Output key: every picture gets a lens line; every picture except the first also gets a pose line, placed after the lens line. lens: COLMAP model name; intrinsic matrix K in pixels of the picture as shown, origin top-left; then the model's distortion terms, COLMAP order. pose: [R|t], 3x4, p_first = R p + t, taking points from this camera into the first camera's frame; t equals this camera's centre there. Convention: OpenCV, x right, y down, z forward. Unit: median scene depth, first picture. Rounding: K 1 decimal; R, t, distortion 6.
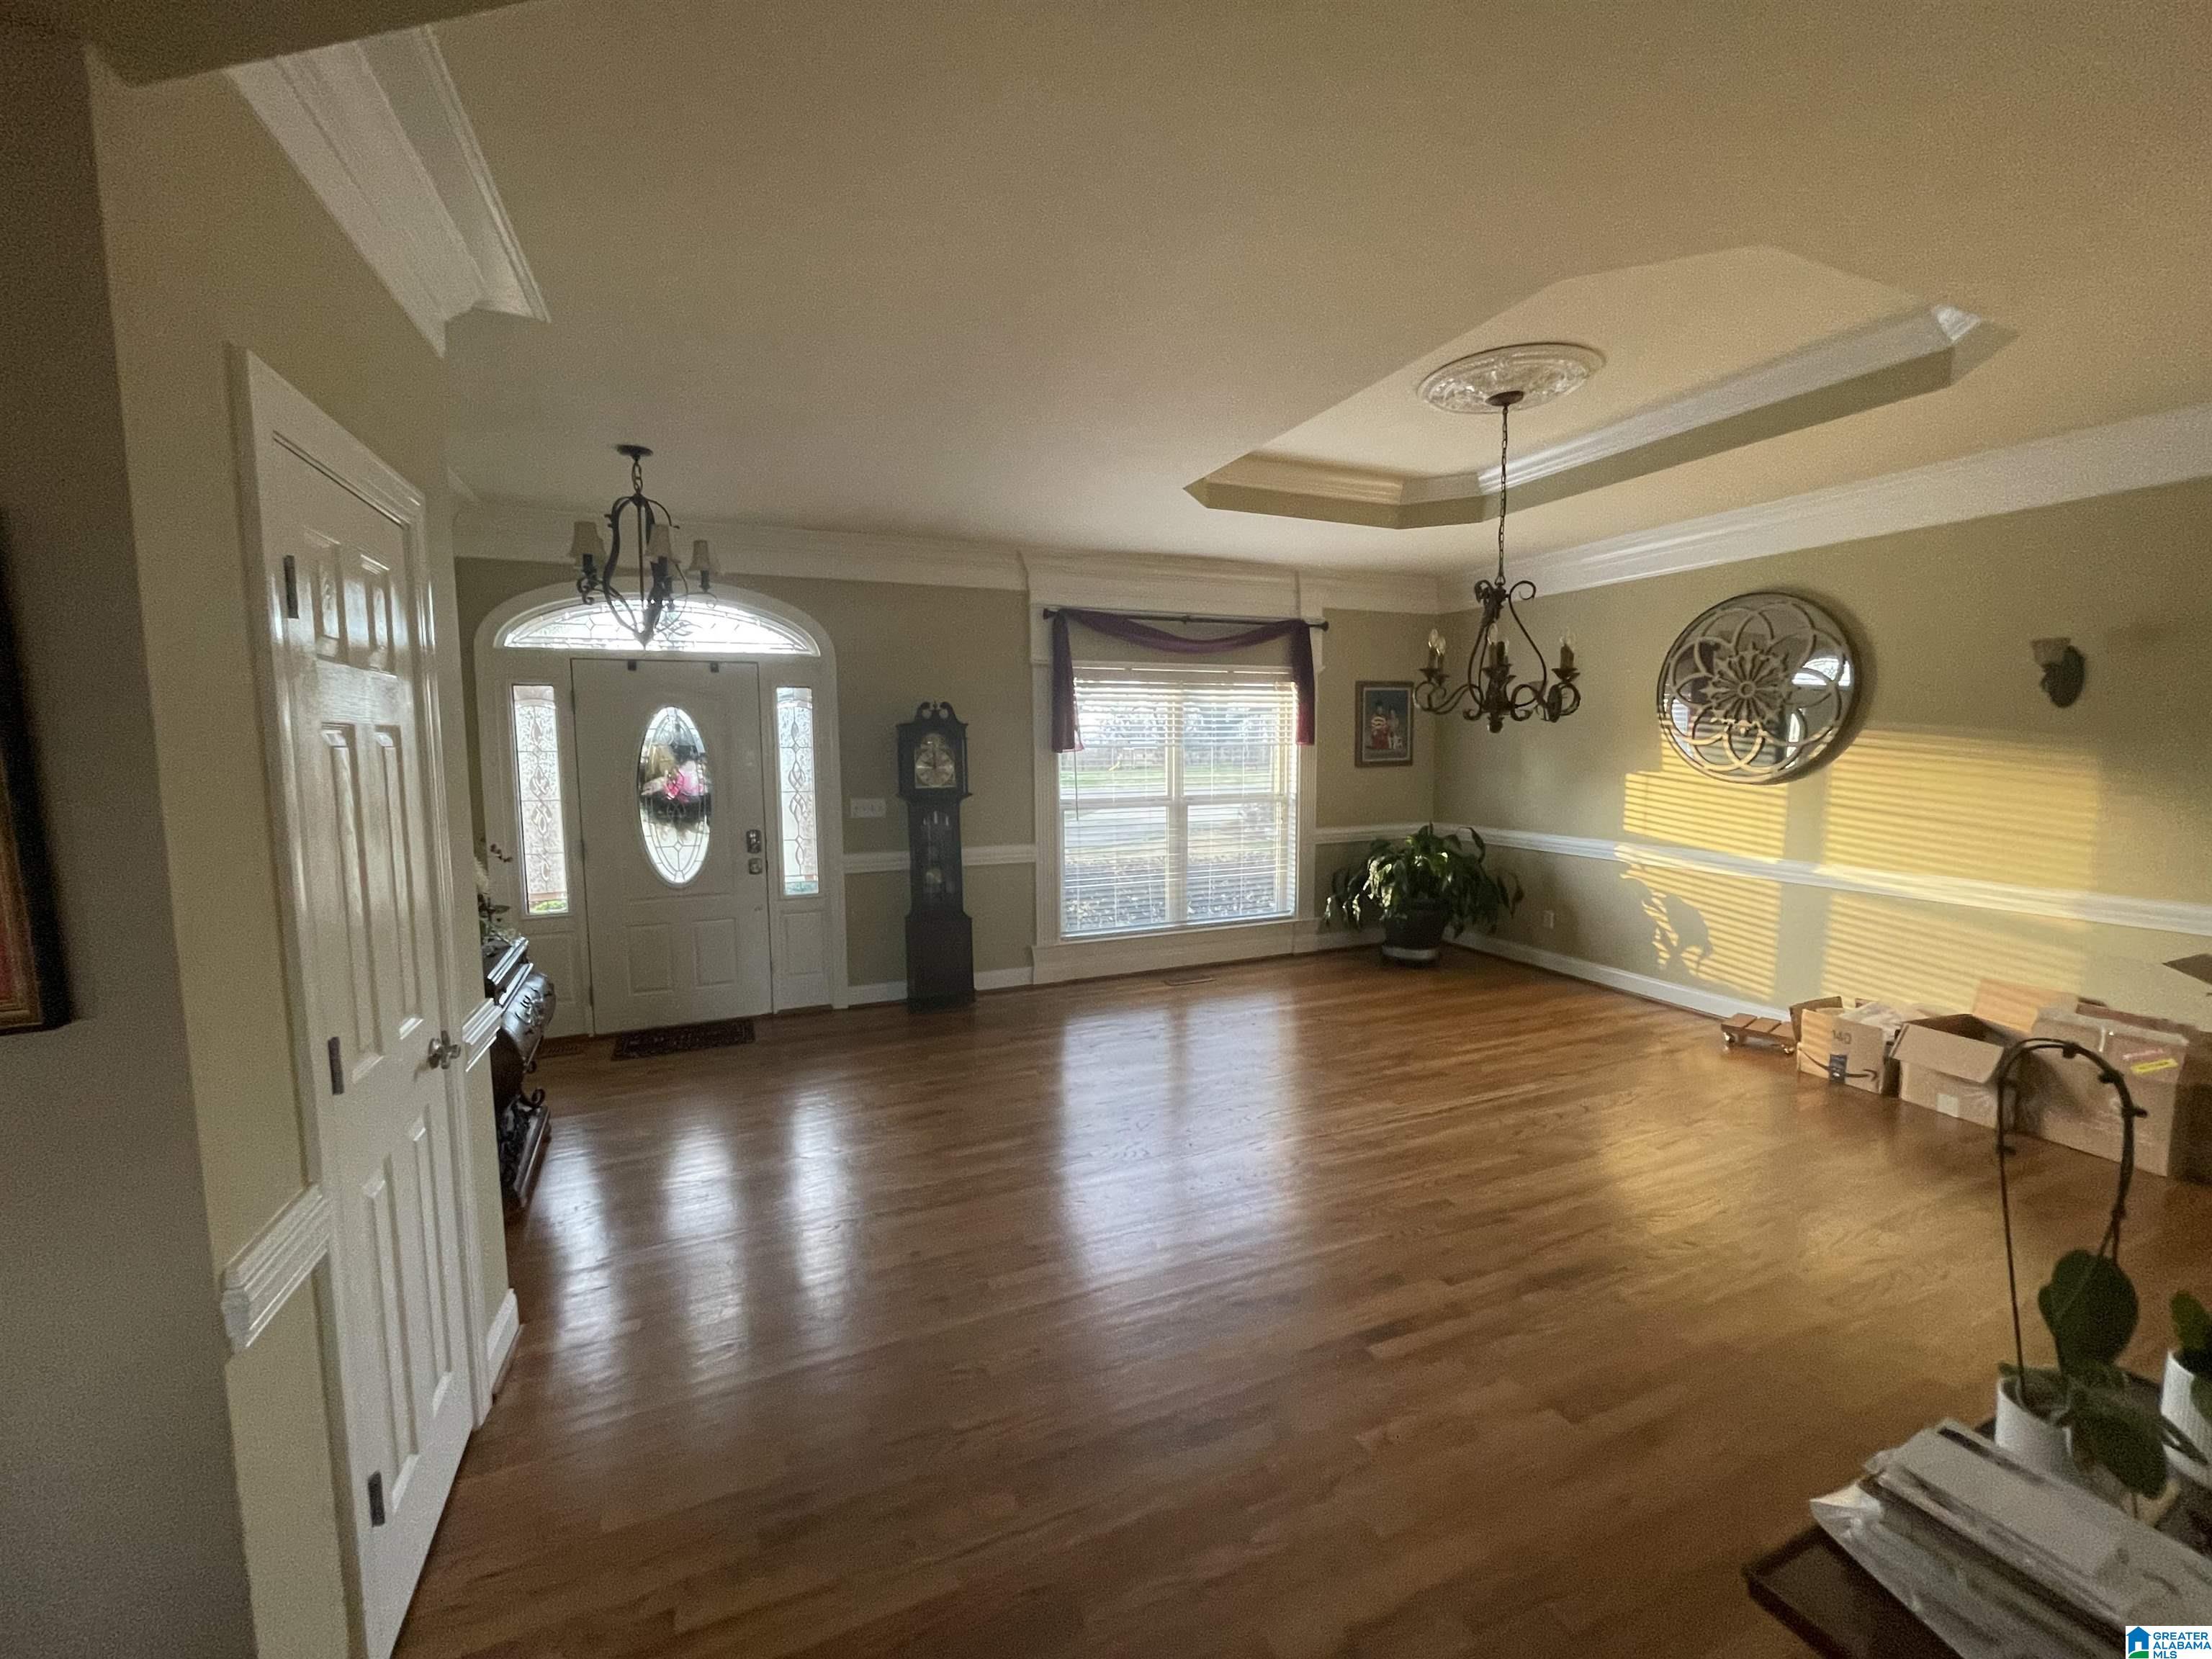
lens RADIAL K [[888.7, 0, 1107.0], [0, 888.7, 828.7], [0, 0, 1]] dist [-0.005813, 0.000985]
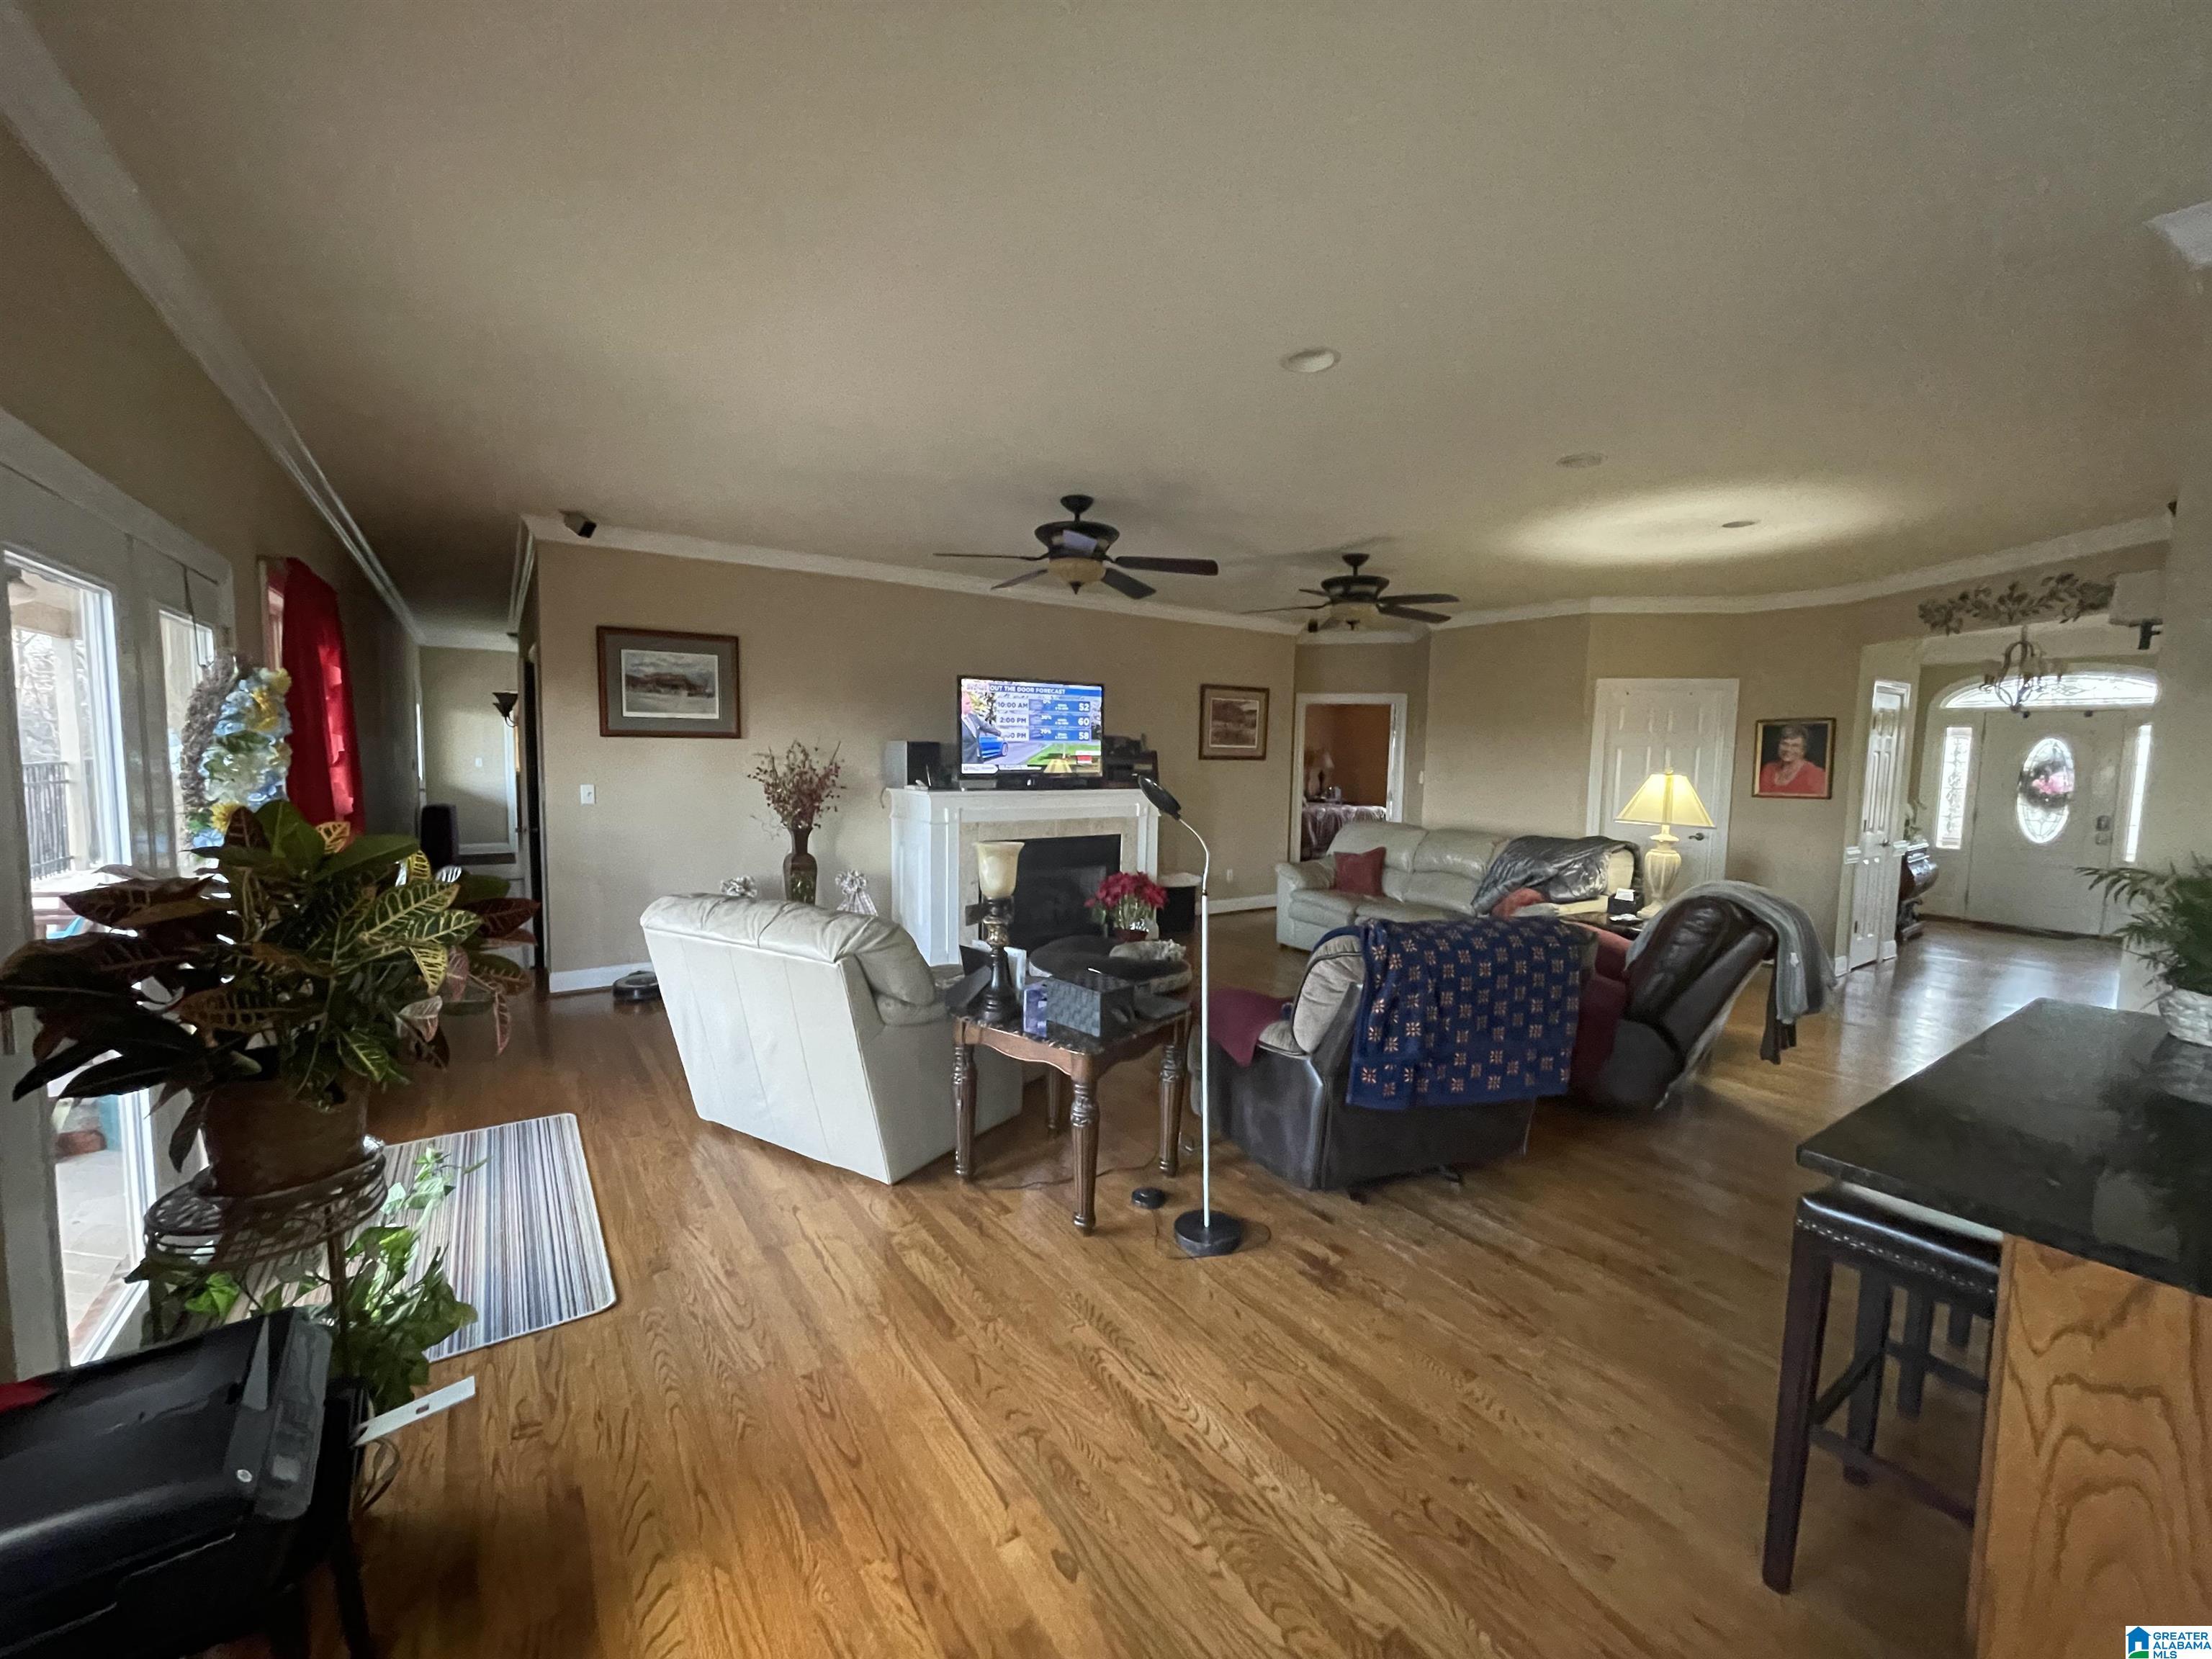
lens RADIAL K [[888.7, 0, 1104.1], [0, 888.7, 826.9], [0, 0, 1]] dist [-0.005813, 0.000985]
pose [[0.208170, 0.096177, -0.973353, 0.800544], [-0.112689, 0.990885, 0.073808, 0.111257], [0.971579, 0.094321, 0.217111, -1.120829]]
